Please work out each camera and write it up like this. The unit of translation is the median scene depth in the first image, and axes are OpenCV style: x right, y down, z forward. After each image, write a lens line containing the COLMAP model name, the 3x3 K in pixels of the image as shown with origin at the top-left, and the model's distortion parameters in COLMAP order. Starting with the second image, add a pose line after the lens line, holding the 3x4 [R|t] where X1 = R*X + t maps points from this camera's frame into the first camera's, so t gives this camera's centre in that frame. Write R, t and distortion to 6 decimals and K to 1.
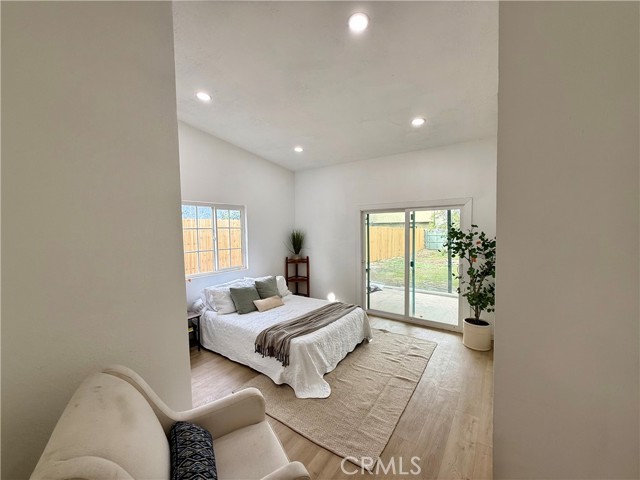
lens RADIAL K [[255.1, 0, 322.1], [0, 255.1, 241.4], [0, 0, 1]] dist [-0.000085, 0.000138]
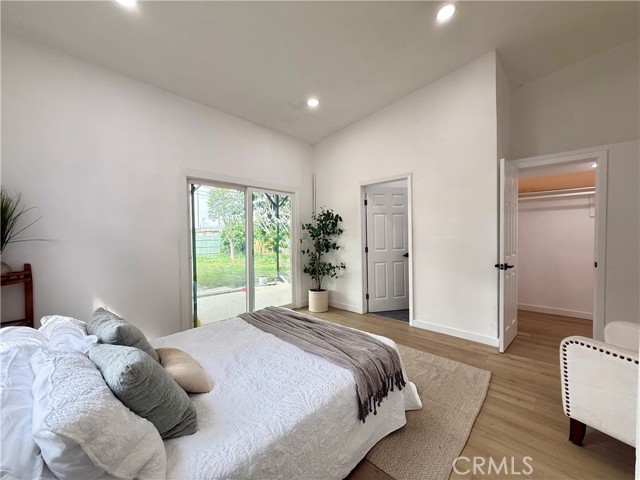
lens RADIAL K [[265.3, 0, 319.8], [0, 265.3, 237.4], [0, 0, 1]] dist [-0.000176, -0.000088]
pose [[0.088149, -0.032872, 0.995565, -0.549166], [0.016262, 0.999370, 0.031558, 0.017731], [-0.995975, 0.013409, 0.088628, 0.703620]]
